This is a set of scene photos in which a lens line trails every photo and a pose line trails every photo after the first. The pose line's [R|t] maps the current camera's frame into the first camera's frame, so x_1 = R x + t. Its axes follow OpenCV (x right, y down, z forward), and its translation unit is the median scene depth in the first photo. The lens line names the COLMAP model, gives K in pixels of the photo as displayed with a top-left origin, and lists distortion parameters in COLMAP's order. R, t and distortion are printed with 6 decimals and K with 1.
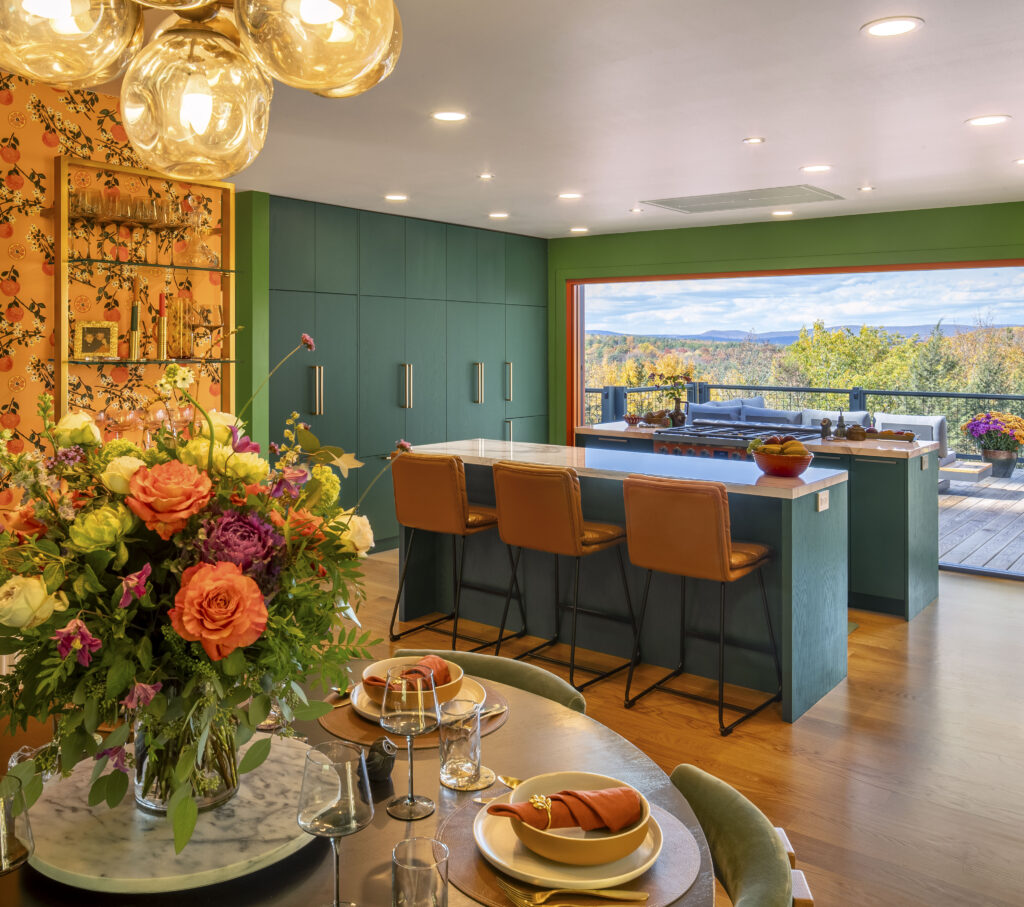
lens RADIAL K [[922.5, 0, 512.0], [0, 922.5, 453.5], [0, 0, 1]] dist [-0.008228, -0.006158]
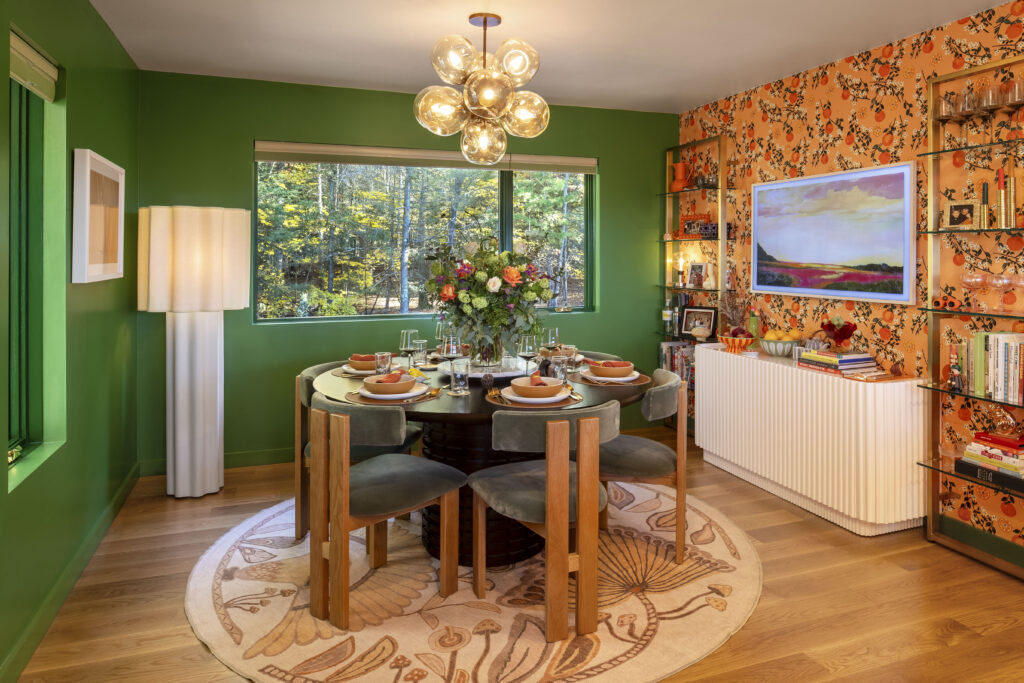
lens RADIAL K [[690.0, 0, 512.0], [0, 690.0, 341.5], [0, 0, 1]] dist [0.000599, 0.000824]
pose [[-0.545218, 0.106618, -0.831487, 0.645591], [-0.092184, 0.978238, 0.185881, -0.068653], [0.833211, 0.177996, -0.523524, 0.954741]]
